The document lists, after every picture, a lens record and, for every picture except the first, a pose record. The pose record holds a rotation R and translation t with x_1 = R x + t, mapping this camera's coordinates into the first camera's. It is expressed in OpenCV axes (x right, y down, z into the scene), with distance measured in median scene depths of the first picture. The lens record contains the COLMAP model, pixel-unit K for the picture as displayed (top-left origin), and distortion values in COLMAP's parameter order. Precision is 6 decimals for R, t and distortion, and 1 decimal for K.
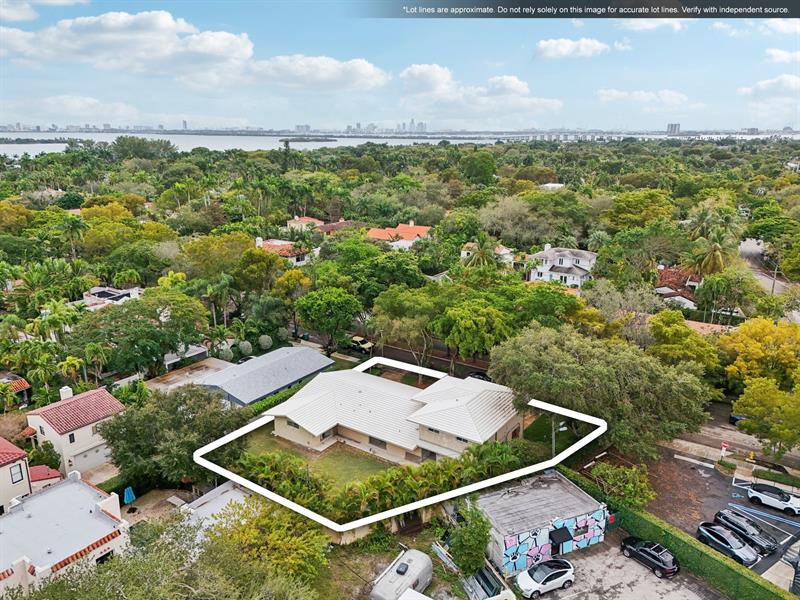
lens RADIAL K [[606.6, 0, 398.3], [0, 606.6, 303.6], [0, 0, 1]] dist [0.042305, -0.009300]
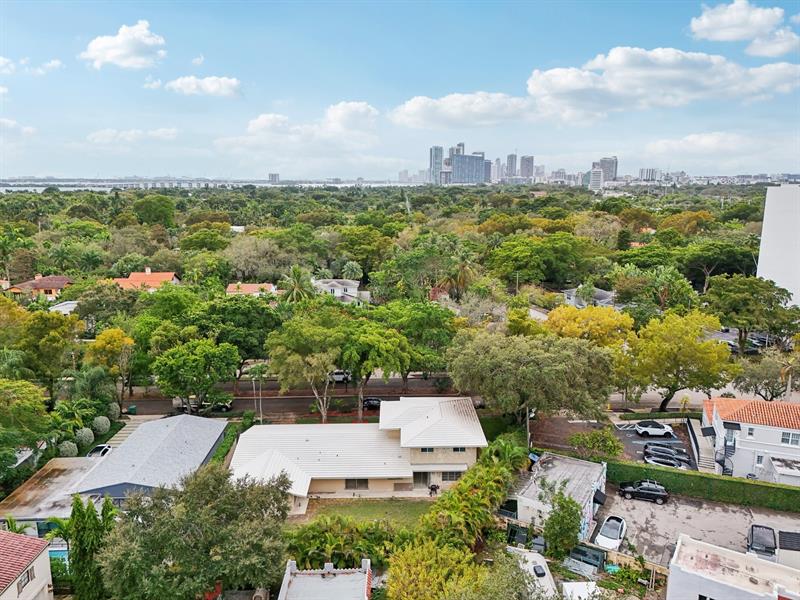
lens RADIAL K [[606.6, 0, 400.2], [0, 606.6, 296.8], [0, 0, 1]] dist [0.042305, -0.009300]
pose [[0.803060, -0.115310, 0.584635, -0.485533], [0.166143, 0.985521, -0.033838, -0.010874], [-0.572268, 0.124307, 0.810591, 0.173077]]
